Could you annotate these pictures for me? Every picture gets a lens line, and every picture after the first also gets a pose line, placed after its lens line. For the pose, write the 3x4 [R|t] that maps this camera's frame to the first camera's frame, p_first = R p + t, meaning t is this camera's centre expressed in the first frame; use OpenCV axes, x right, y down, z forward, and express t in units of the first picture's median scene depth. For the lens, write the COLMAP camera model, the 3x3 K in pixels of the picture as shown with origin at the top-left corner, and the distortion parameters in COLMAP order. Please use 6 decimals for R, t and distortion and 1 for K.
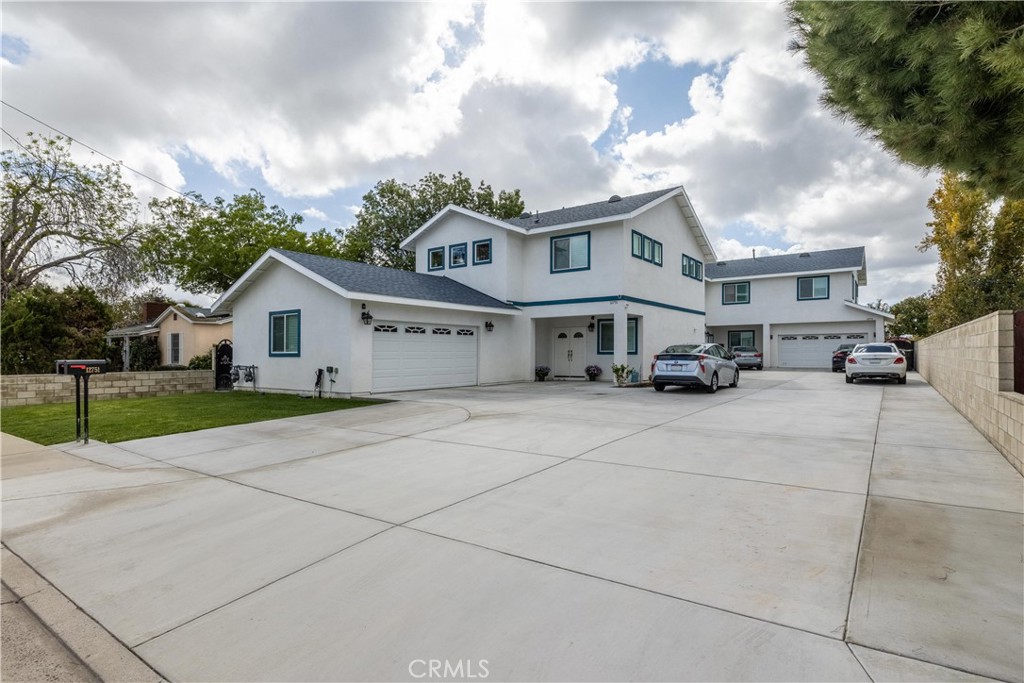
lens RADIAL K [[541.6, 0, 516.5], [0, 541.6, 350.5], [0, 0, 1]] dist [-0.005021, -0.001000]
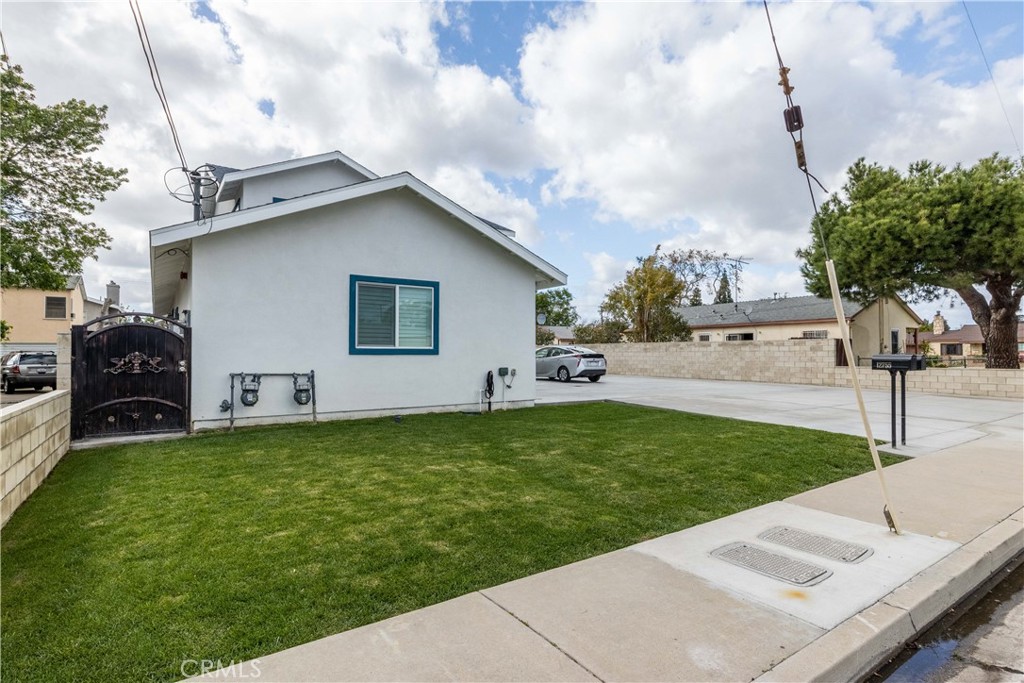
lens RADIAL K [[519.4, 0, 518.4], [0, 519.4, 345.1], [0, 0, 1]] dist [-0.000601, -0.006615]
pose [[0.343473, 0.021554, 0.938915, -0.793421], [-0.004671, 0.999763, -0.021242, 0.010769], [-0.939151, 0.002910, 0.343493, 0.576358]]
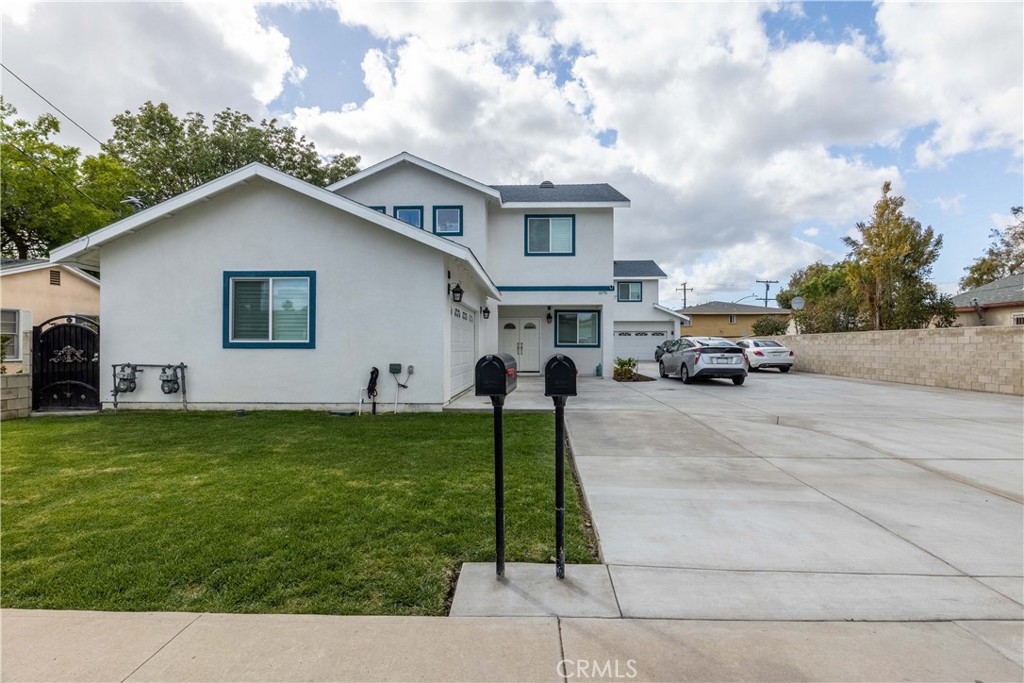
lens RADIAL K [[519.4, 0, 518.4], [0, 519.4, 345.1], [0, 0, 1]] dist [-0.000601, -0.006615]
pose [[0.829611, 0.007193, 0.558295, -0.445806], [-0.007705, 0.999969, -0.001434, 0.005616], [-0.558288, -0.003112, 0.829641, 0.319412]]
